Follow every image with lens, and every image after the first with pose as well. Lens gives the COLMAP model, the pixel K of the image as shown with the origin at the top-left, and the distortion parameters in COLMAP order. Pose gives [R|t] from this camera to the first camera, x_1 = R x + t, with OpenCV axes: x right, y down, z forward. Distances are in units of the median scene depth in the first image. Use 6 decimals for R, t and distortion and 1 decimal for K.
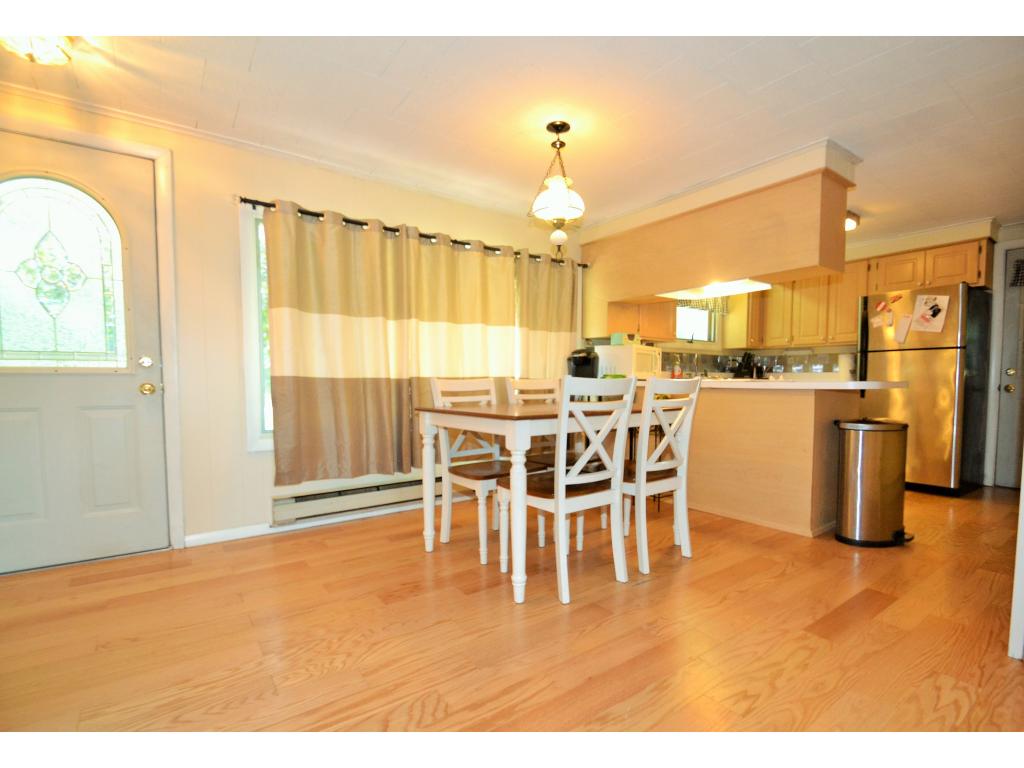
lens RADIAL K [[491.0, 0, 559.2], [0, 491.0, 408.9], [0, 0, 1]] dist [0.014360, -0.000184]
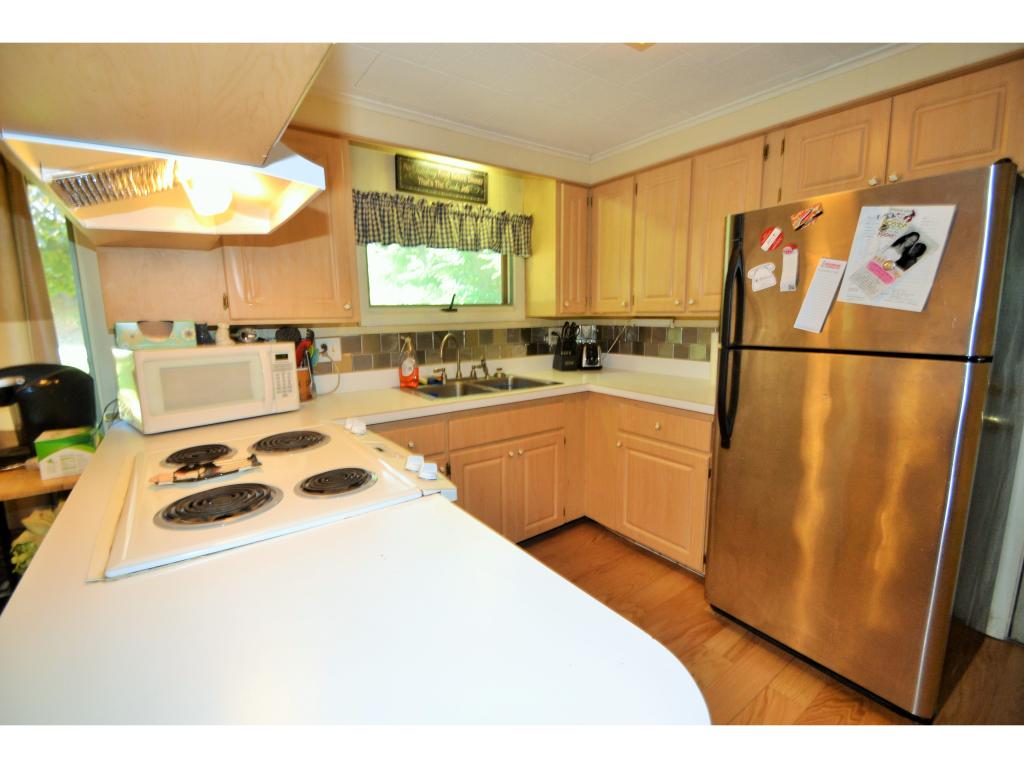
lens RADIAL K [[455.9, 0, 499.7], [0, 455.9, 386.7], [0, 0, 1]] dist [0.006310, -0.012142]
pose [[0.997482, -0.006799, -0.070599, 0.444472], [0.014114, 0.994515, 0.103634, -0.125803], [0.069508, -0.104369, 0.992107, 0.588121]]
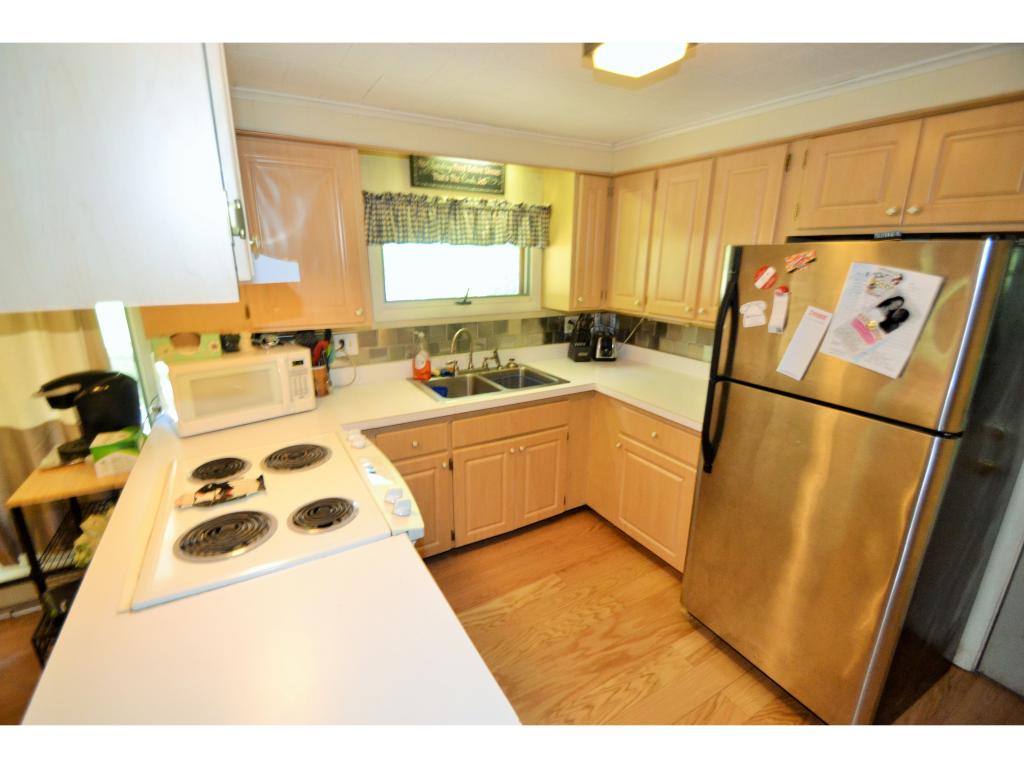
lens RADIAL K [[455.9, 0, 498.3], [0, 455.9, 388.6], [0, 0, 1]] dist [0.006310, -0.012142]
pose [[0.985737, 0.047734, -0.161383, 0.491362], [-0.011085, 0.975266, 0.220755, -0.193950], [0.167929, -0.215818, 0.961885, 0.578960]]
